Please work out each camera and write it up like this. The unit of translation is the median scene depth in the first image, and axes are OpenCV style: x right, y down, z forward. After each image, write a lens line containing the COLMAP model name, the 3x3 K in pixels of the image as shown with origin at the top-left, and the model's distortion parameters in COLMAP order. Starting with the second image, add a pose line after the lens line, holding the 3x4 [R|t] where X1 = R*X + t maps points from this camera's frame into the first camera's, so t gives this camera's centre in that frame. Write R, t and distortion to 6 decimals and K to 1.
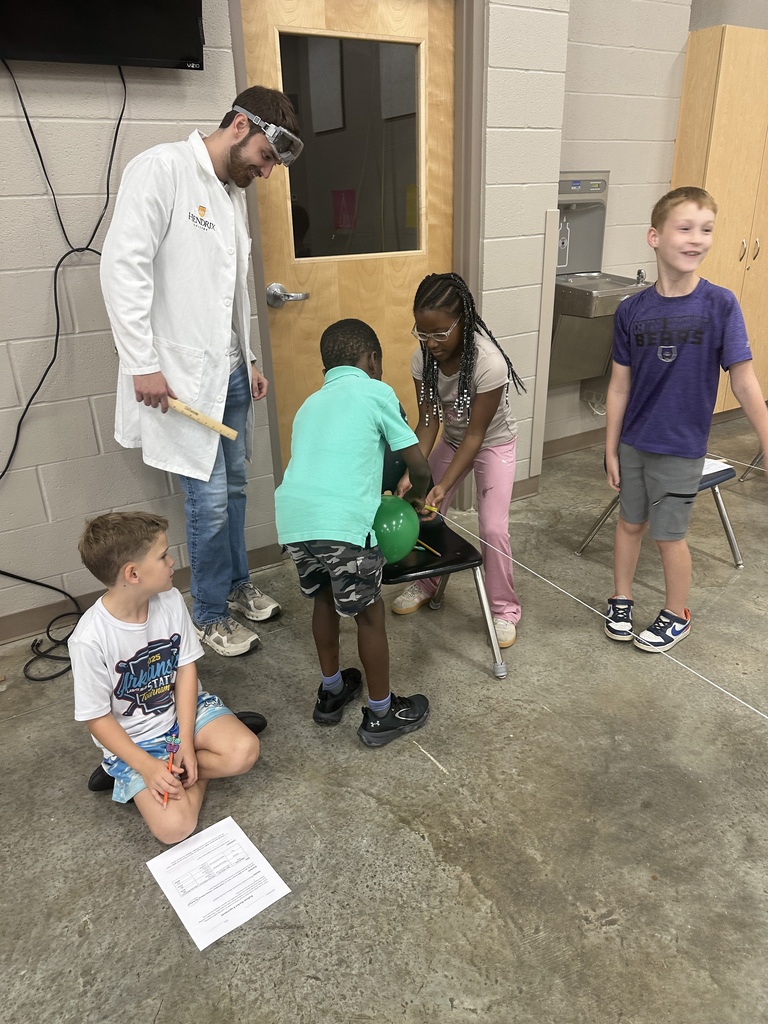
lens RADIAL K [[706.4, 0, 384.0], [0, 706.4, 512.0], [0, 0, 1]] dist [0.006420, -0.042908]
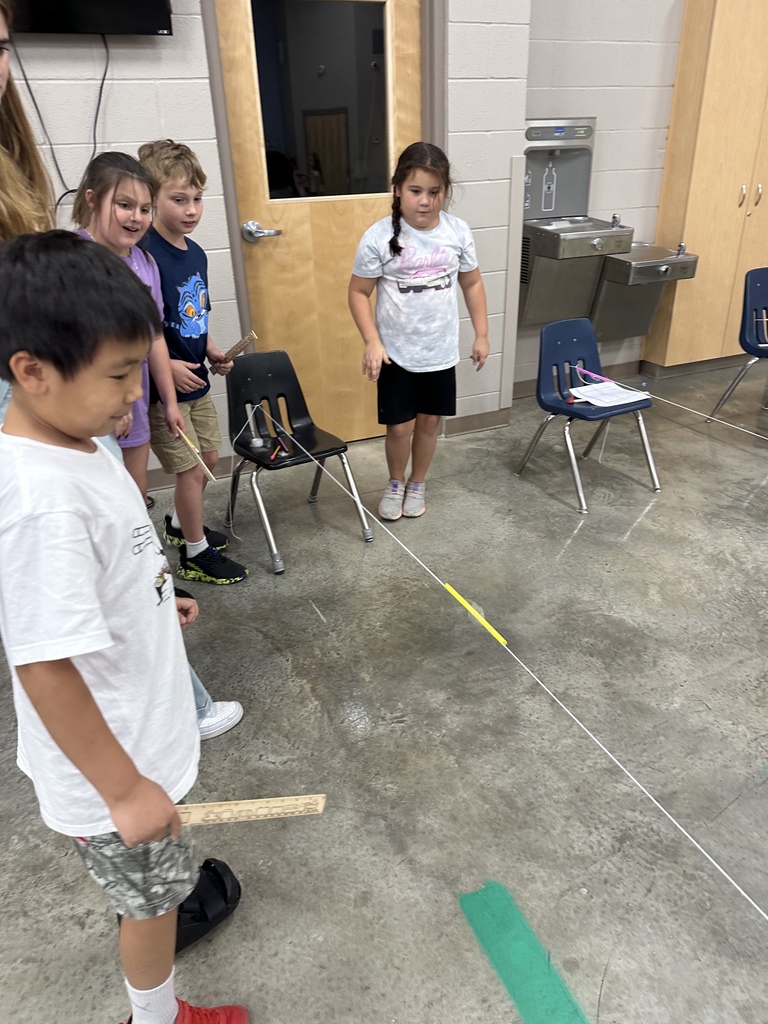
lens RADIAL K [[708.6, 0, 384.0], [0, 708.6, 512.0], [0, 0, 1]] dist [0.000871, -0.023842]
pose [[0.990822, 0.059971, -0.121139, 0.227385], [-0.052224, 0.996442, 0.066145, 0.060912], [0.124675, -0.059211, 0.990429, -0.144846]]
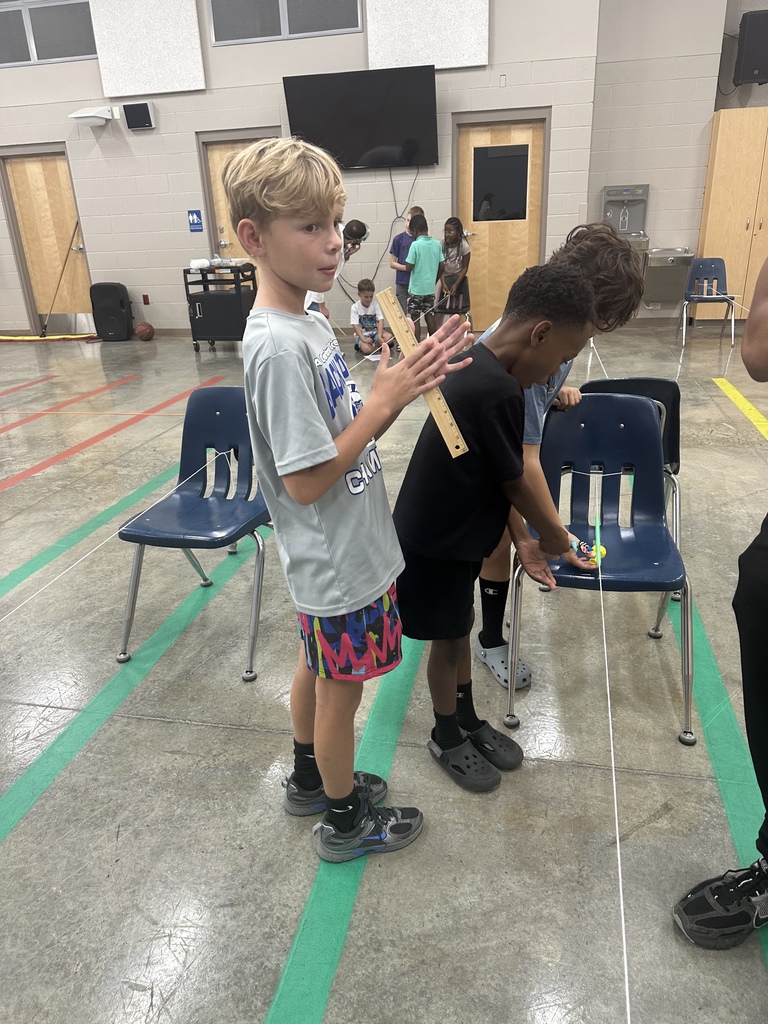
lens RADIAL K [[706.4, 0, 384.0], [0, 706.4, 512.0], [0, 0, 1]] dist [0.006420, -0.042908]
pose [[0.751409, 0.254769, -0.608669, 1.671135], [-0.246319, 0.964073, 0.099445, 0.593942], [0.612137, 0.075203, 0.787168, -1.420896]]
